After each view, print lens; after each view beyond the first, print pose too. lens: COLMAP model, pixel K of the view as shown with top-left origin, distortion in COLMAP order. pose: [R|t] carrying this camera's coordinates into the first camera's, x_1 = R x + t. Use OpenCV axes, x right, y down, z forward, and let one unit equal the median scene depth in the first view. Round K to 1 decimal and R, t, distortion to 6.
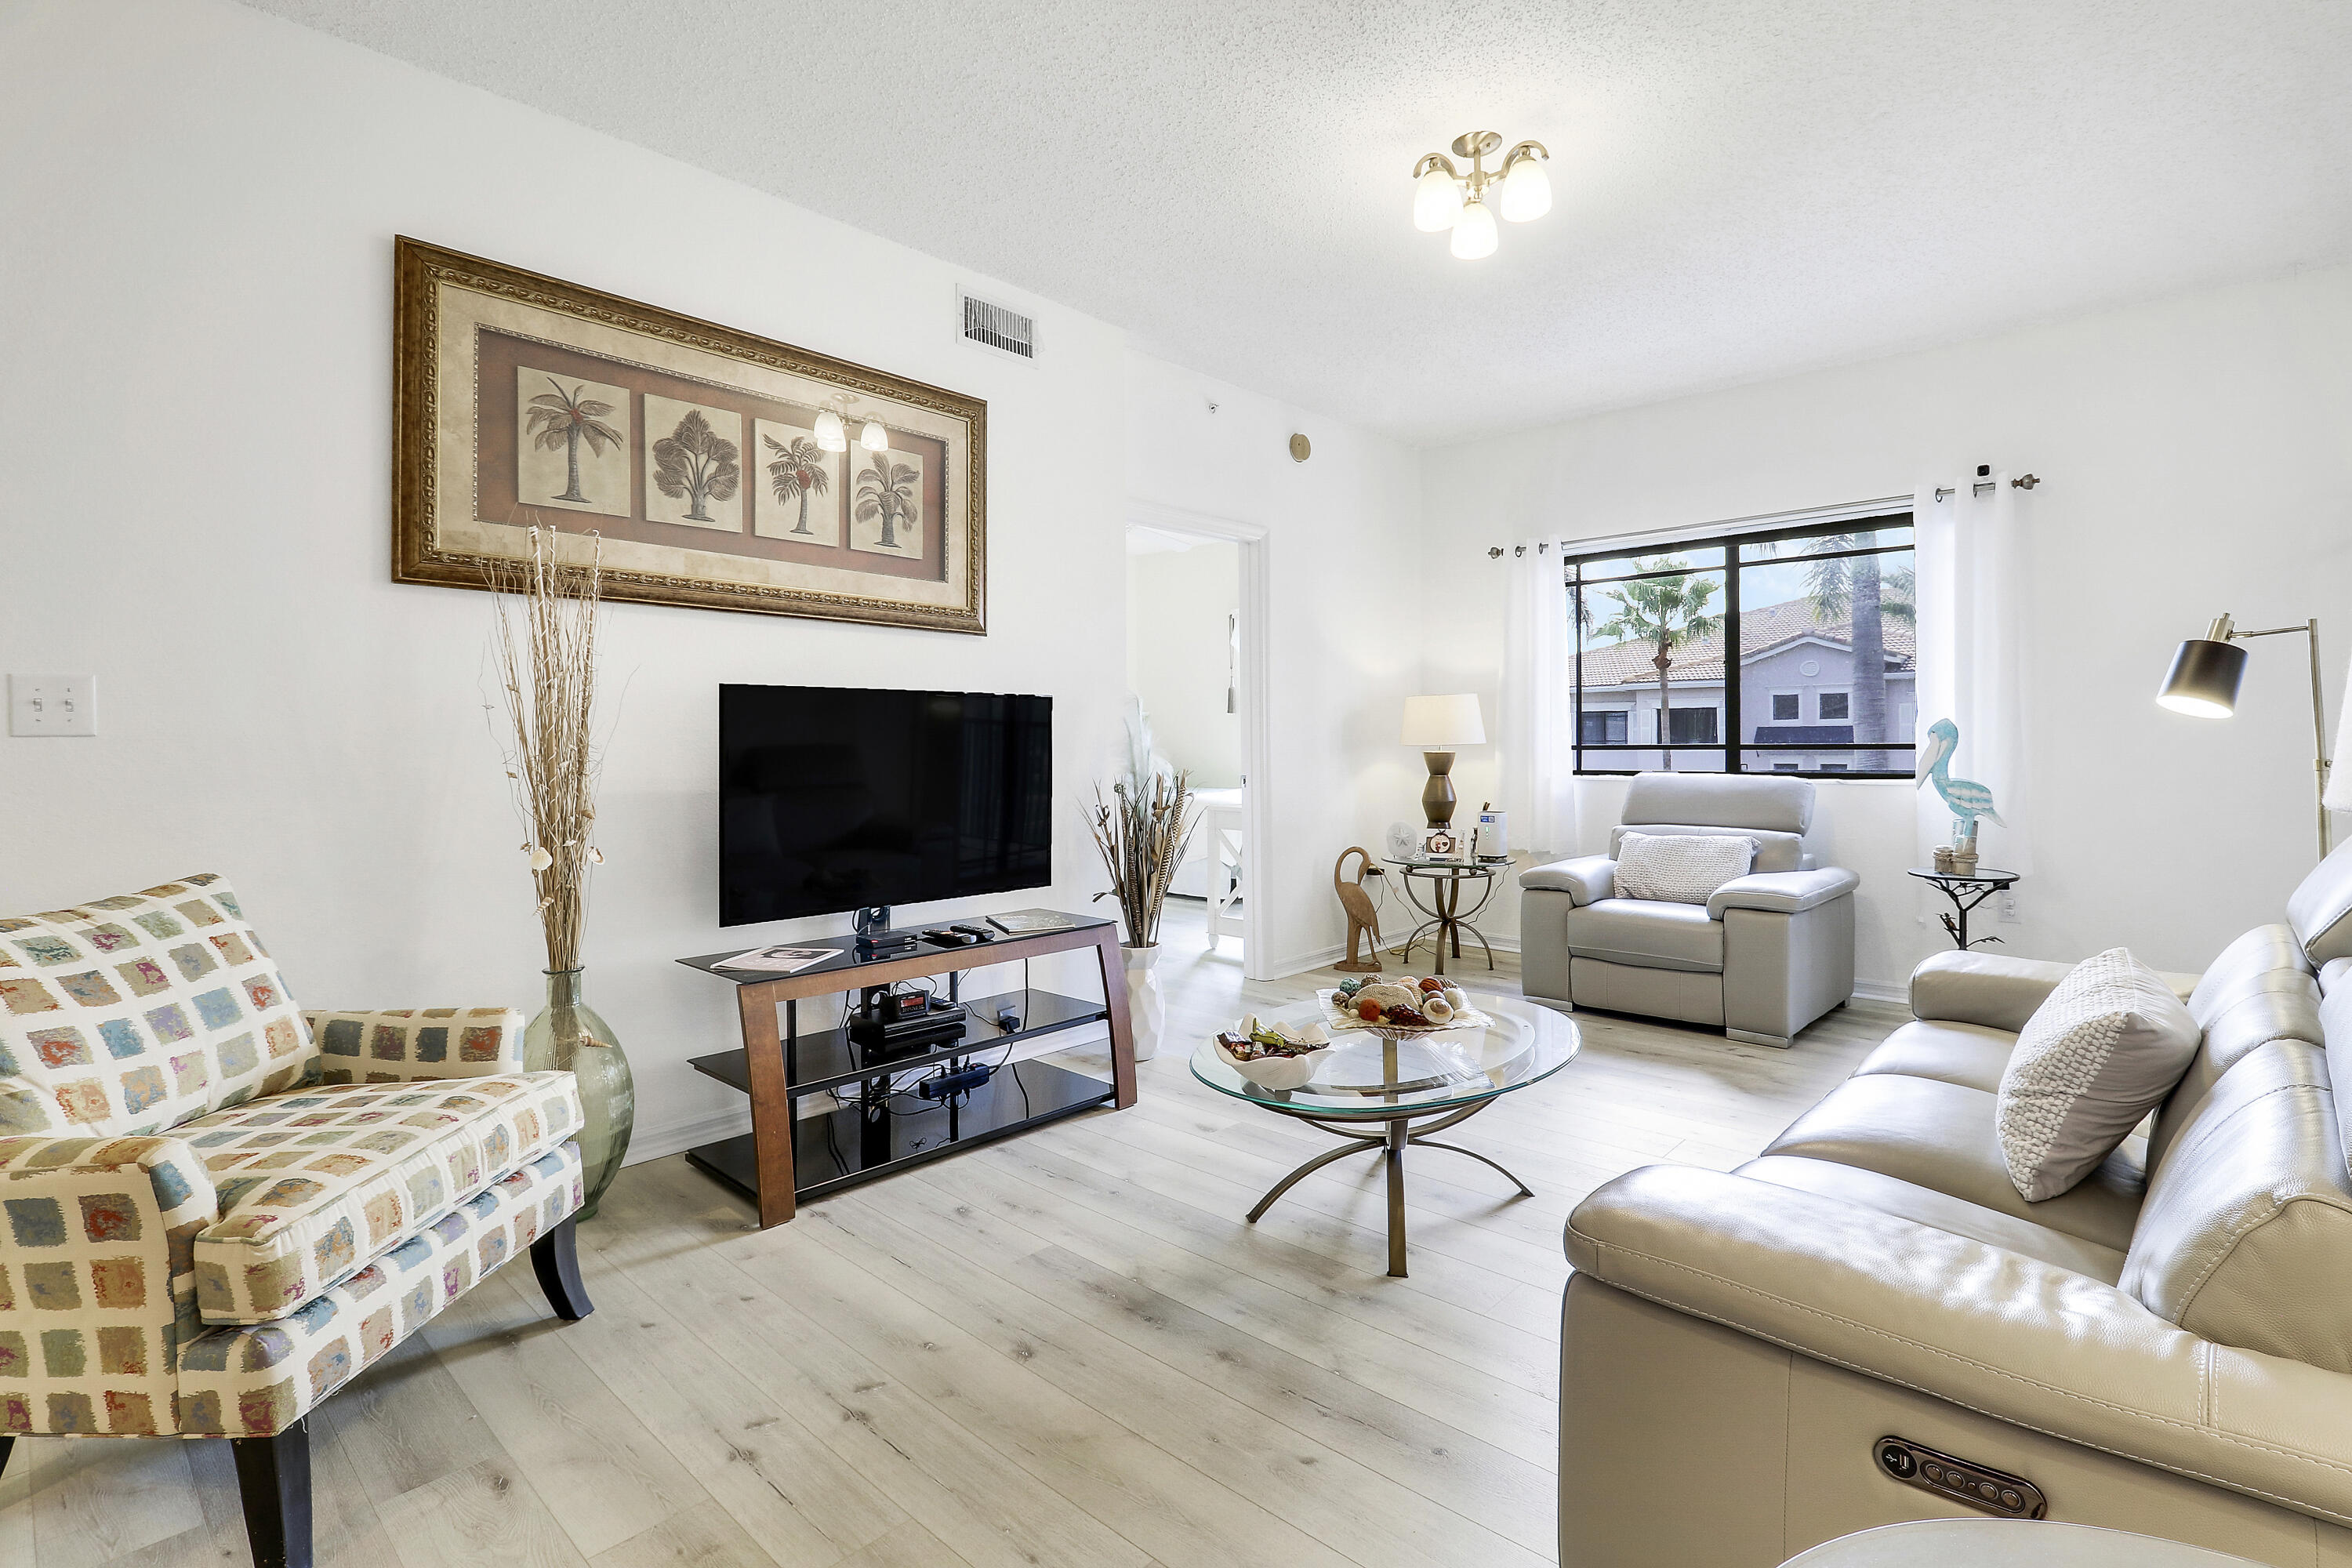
lens RADIAL K [[1100.0, 0, 1174.6], [0, 1100.0, 755.3], [0, 0, 1]] dist [0.001980, -0.013482]
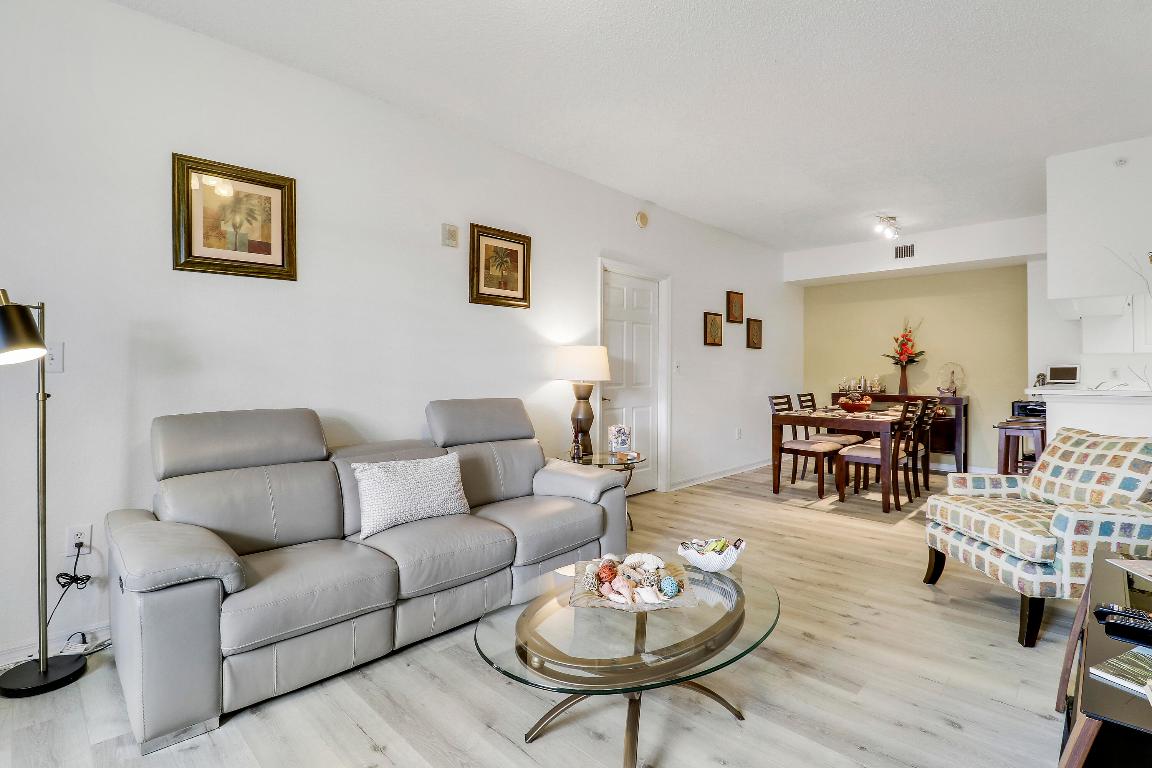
lens RADIAL K [[538.8, 0, 574.5], [0, 538.8, 367.9], [0, 0, 1]] dist [0.001980, -0.013482]
pose [[-0.999500, 0.001070, 0.031610, 0.184283], [0.001237, 0.999985, 0.005261, -0.024771], [-0.031604, 0.005297, -0.999486, 1.195703]]
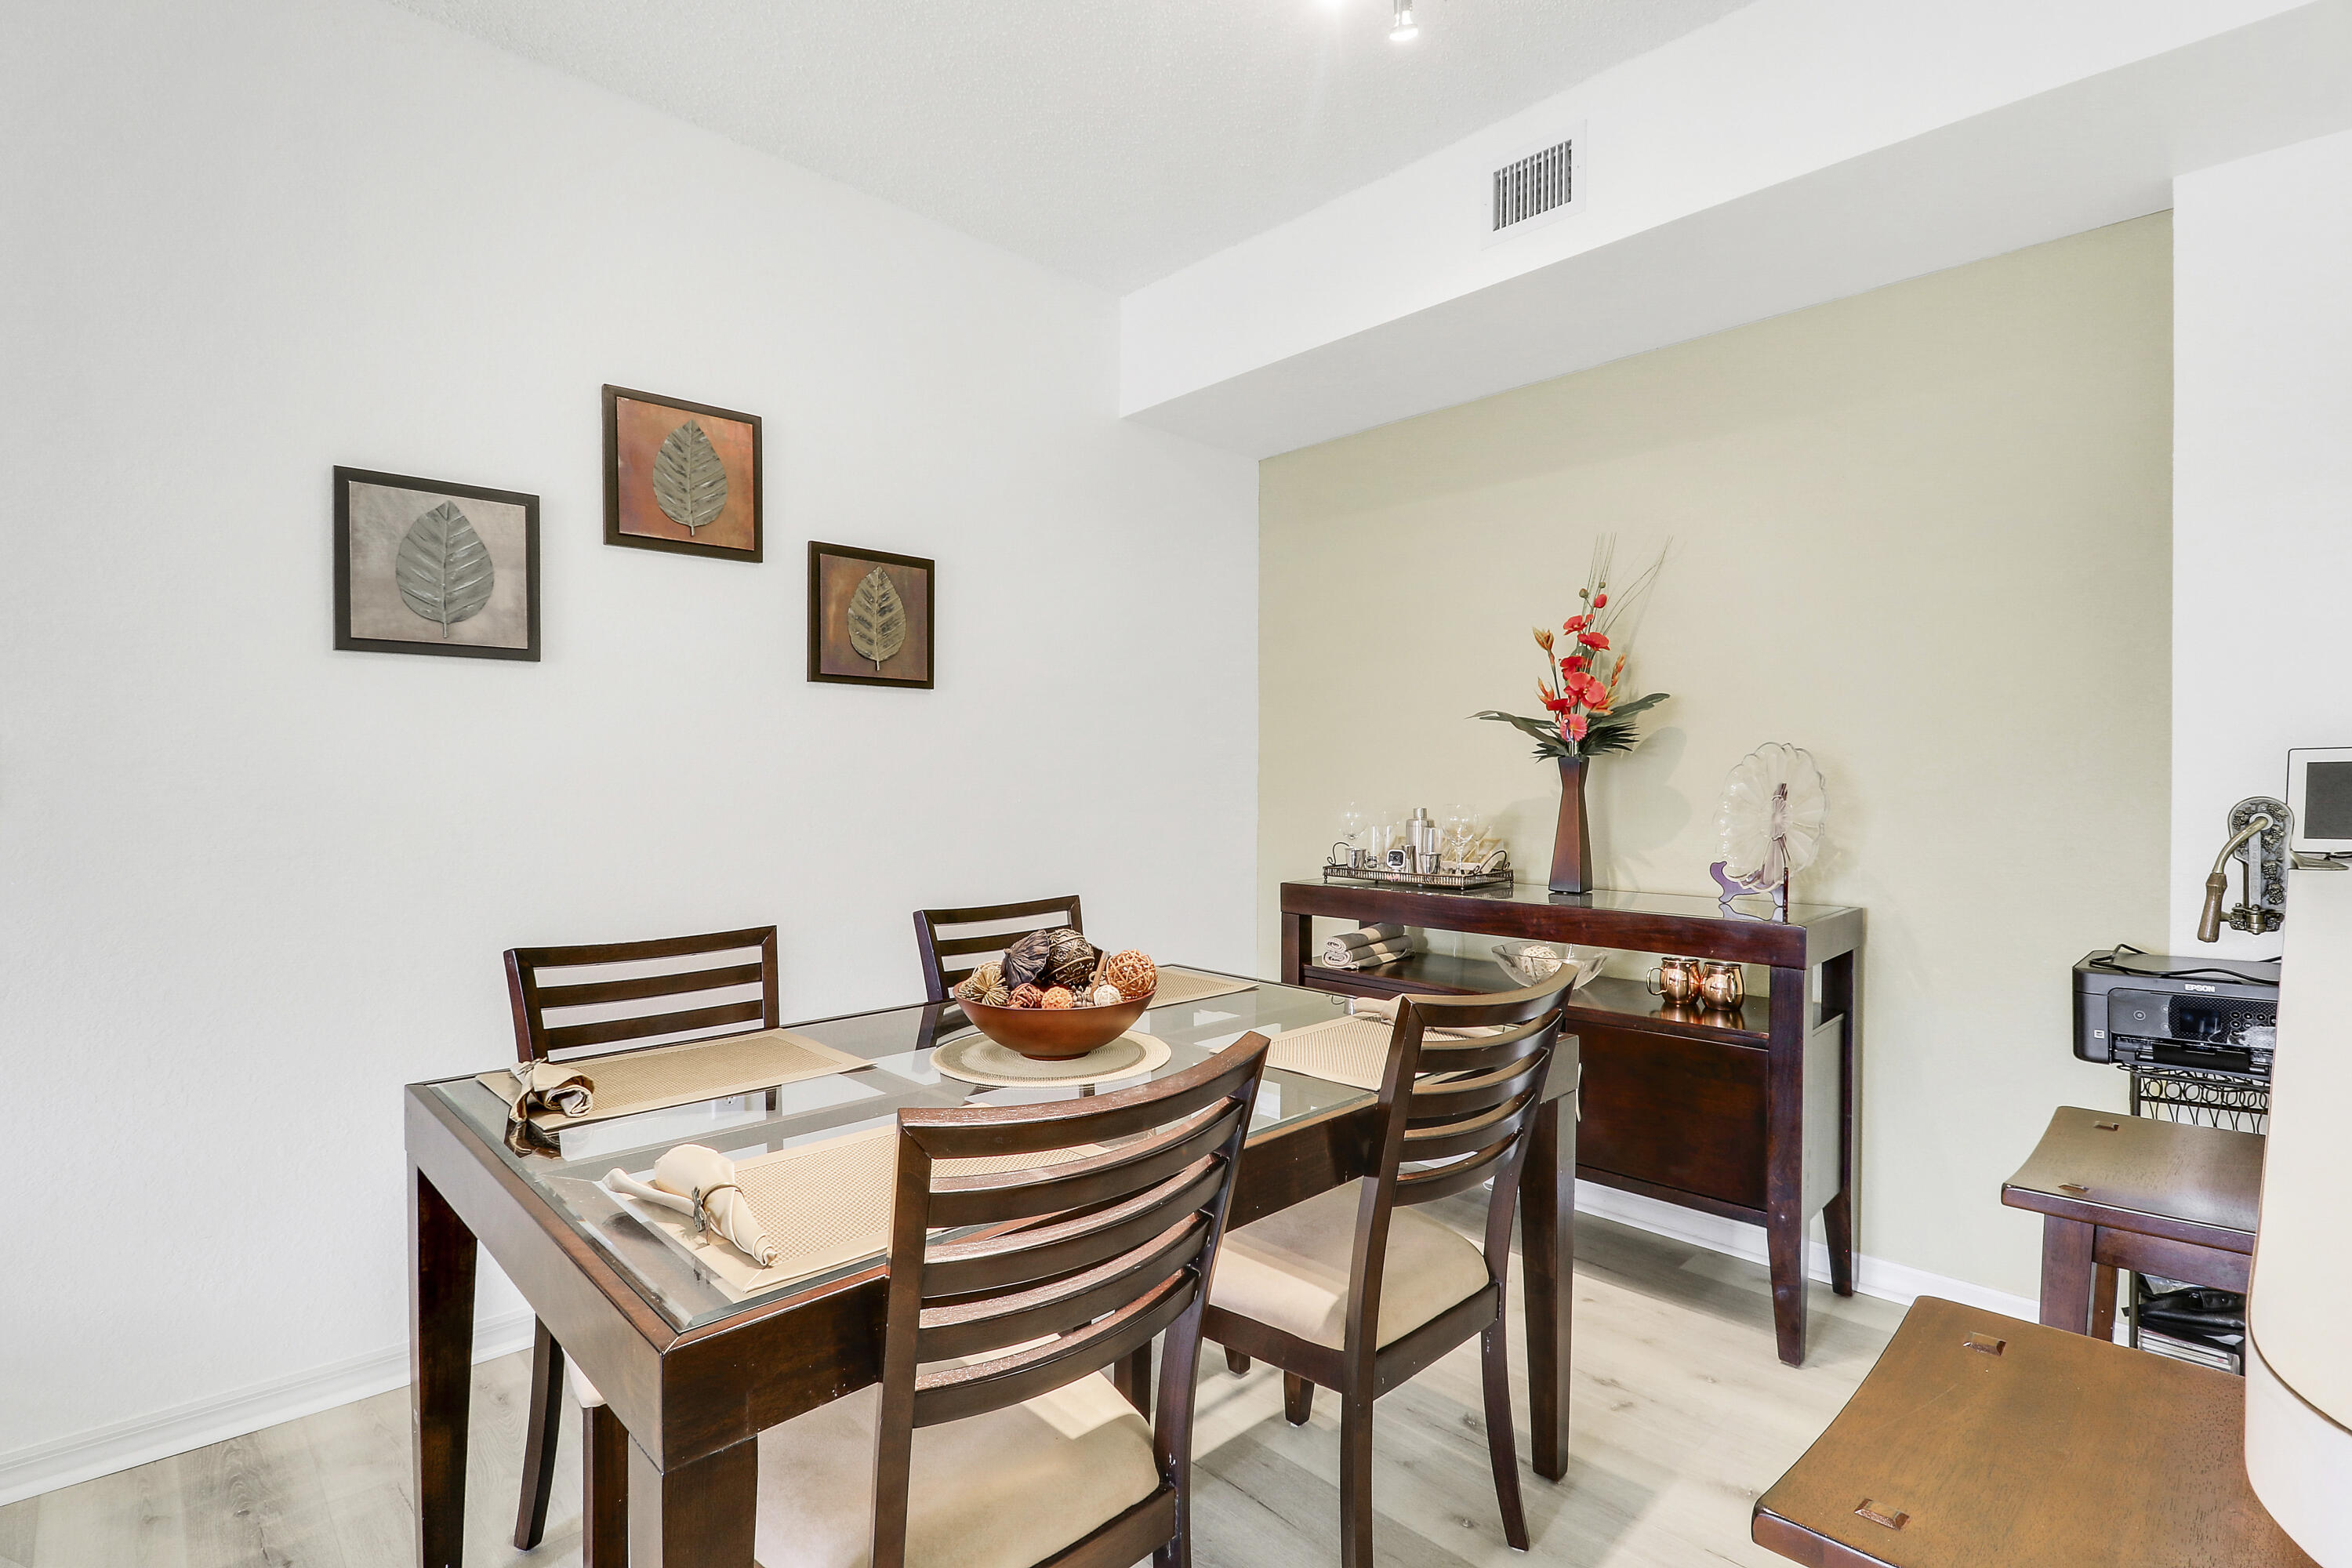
lens RADIAL K [[1100.0, 0, 1181.8], [0, 1100.0, 765.7], [0, 0, 1]] dist [0.001980, -0.013482]
pose [[-0.998879, 0.006661, 0.046861, -0.598991], [0.006322, 0.999953, -0.007382, -0.014566], [-0.046908, -0.007078, -0.998874, 0.187691]]
